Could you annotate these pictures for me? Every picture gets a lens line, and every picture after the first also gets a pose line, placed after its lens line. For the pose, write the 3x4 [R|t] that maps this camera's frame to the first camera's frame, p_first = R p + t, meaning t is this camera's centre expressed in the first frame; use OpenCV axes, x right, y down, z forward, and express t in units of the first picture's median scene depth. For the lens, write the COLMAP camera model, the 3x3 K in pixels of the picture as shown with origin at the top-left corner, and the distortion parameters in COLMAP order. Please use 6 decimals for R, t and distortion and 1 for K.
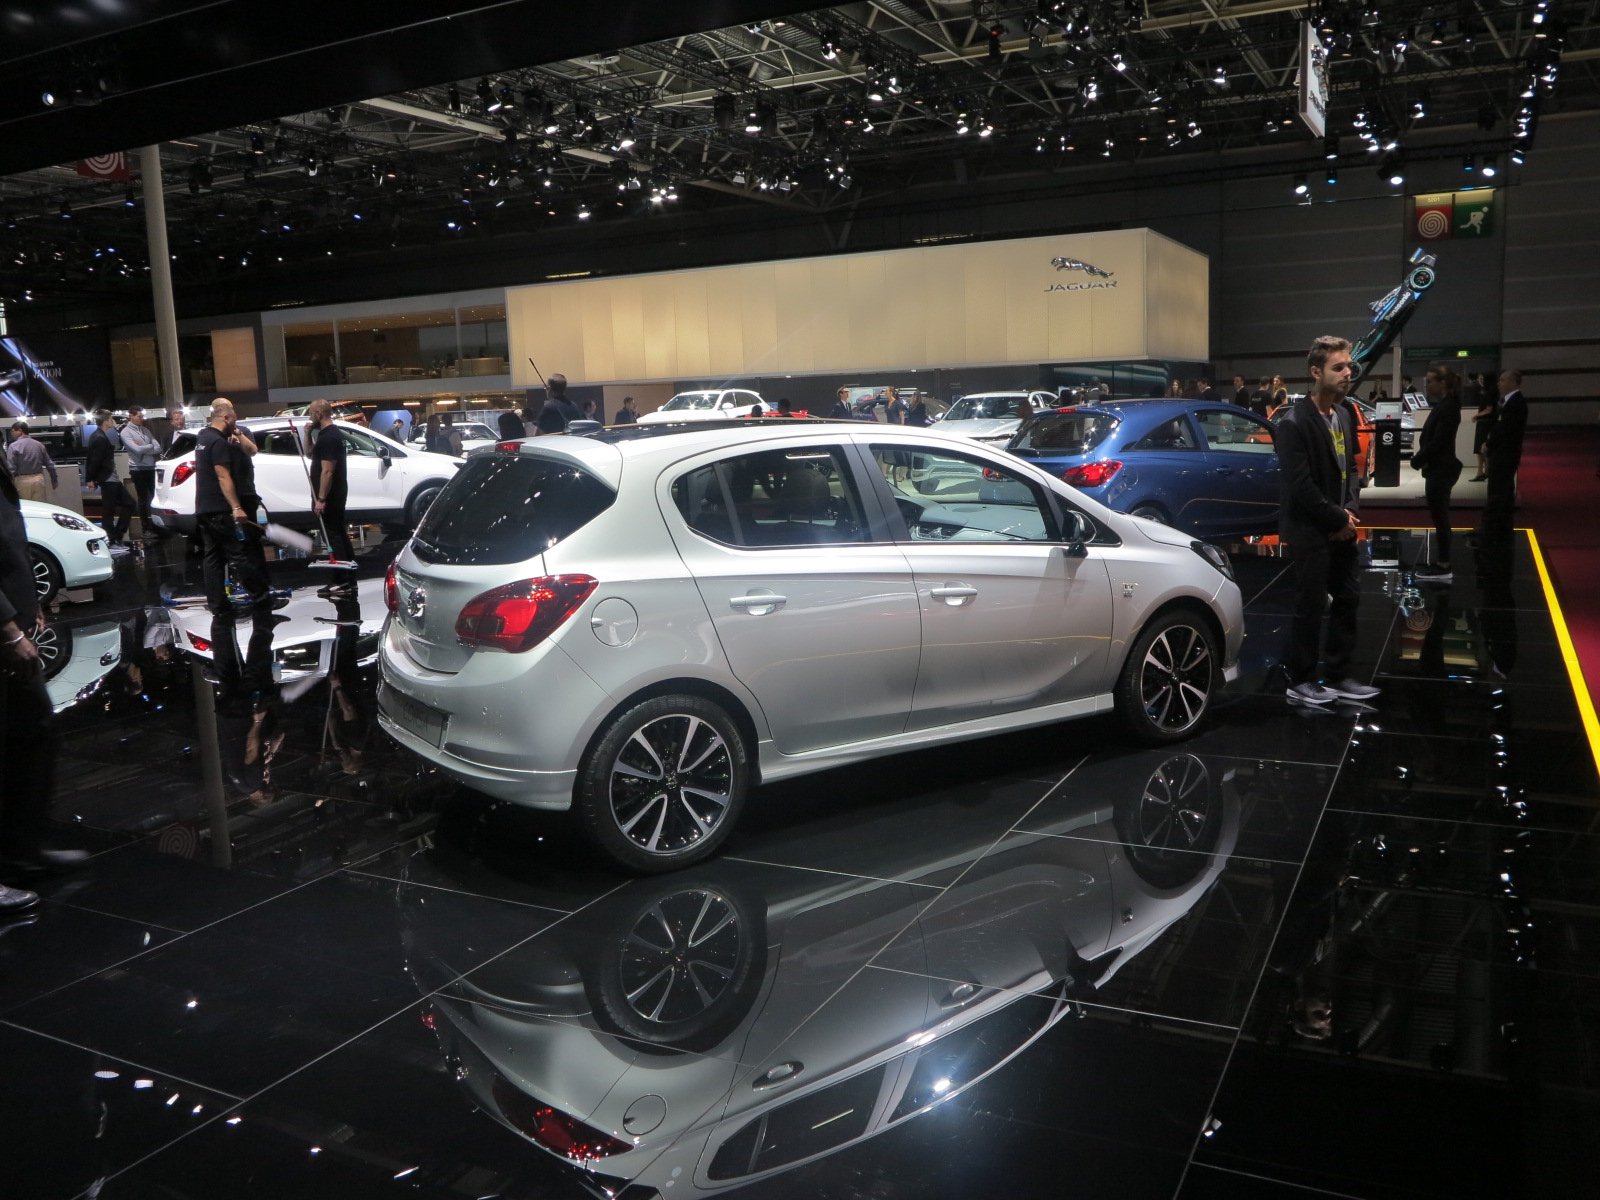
lens RADIAL K [[1328.0, 0, 795.8], [0, 1328.0, 593.4], [0, 0, 1]] dist [-0.052008, 0.026289]
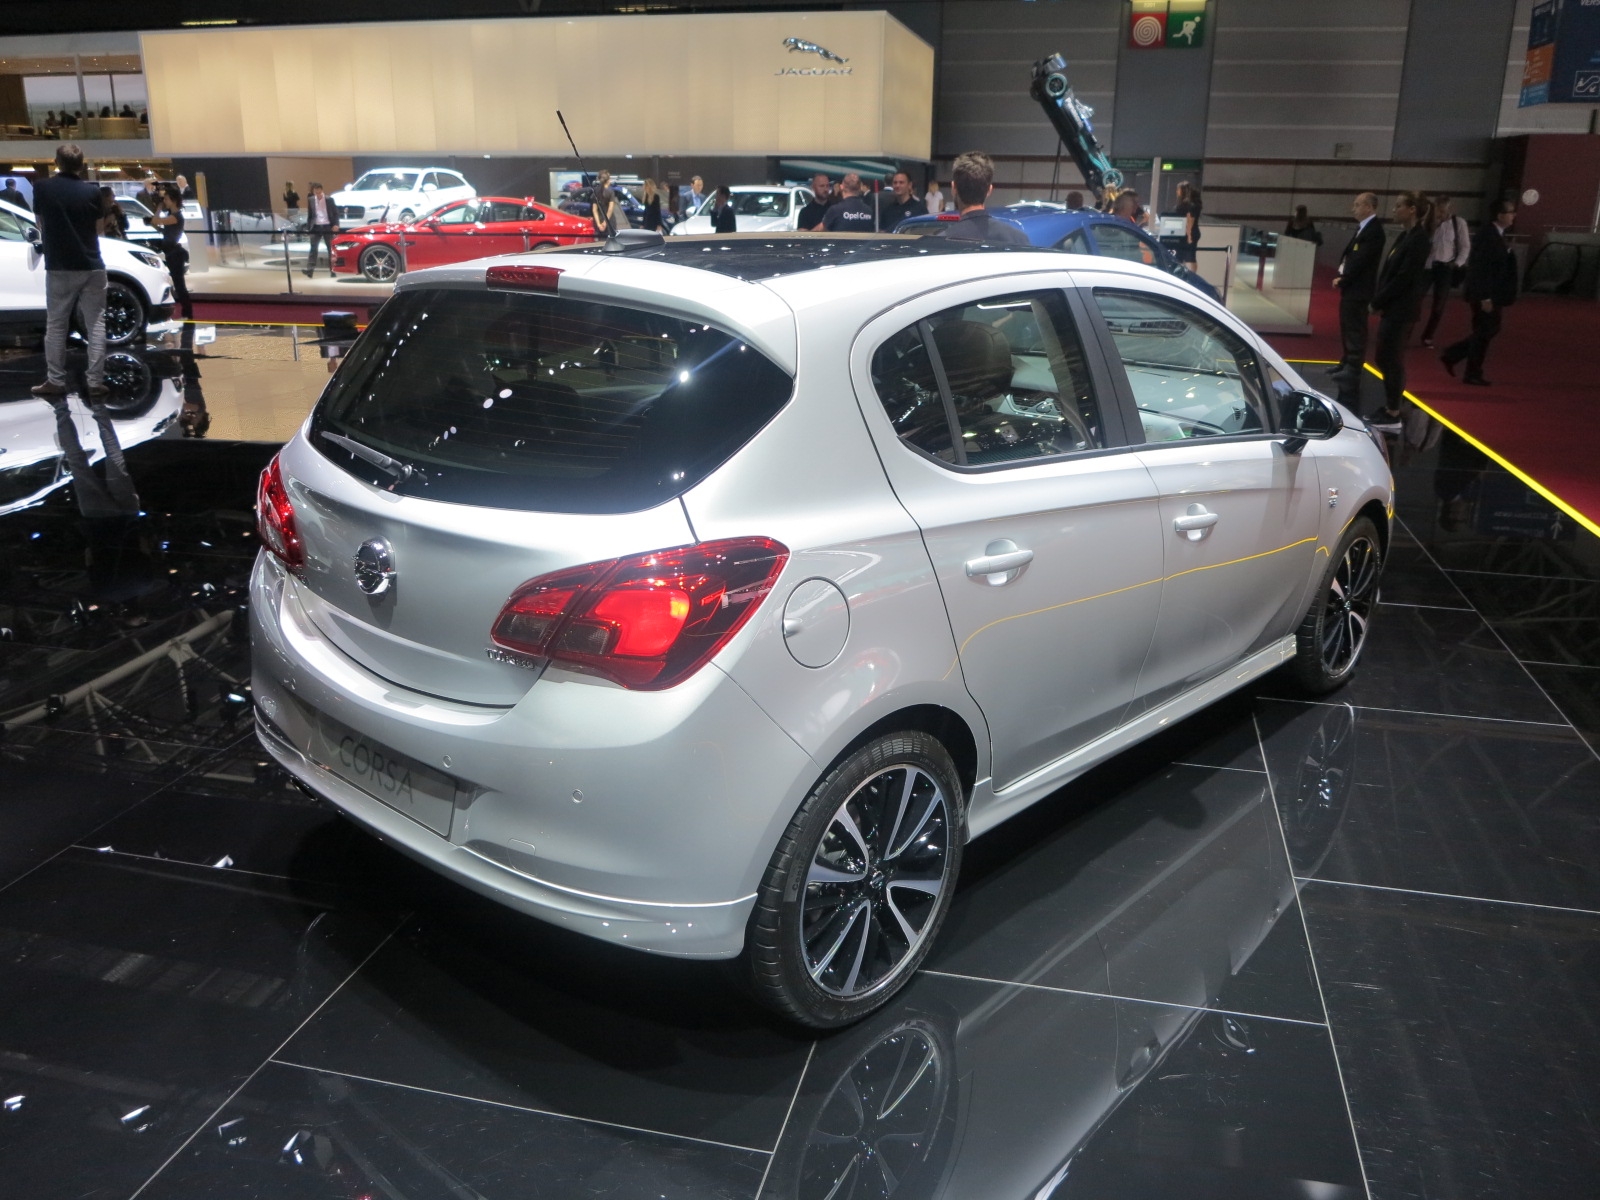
lens RADIAL K [[1328.0, 0, 794.1], [0, 1328.0, 597.1], [0, 0, 1]] dist [-0.052008, 0.026289]
pose [[0.969413, -0.027431, 0.243897, -0.195248], [-0.010571, 0.988146, 0.153154, -0.051077], [-0.245207, -0.151047, 0.957632, 0.337636]]
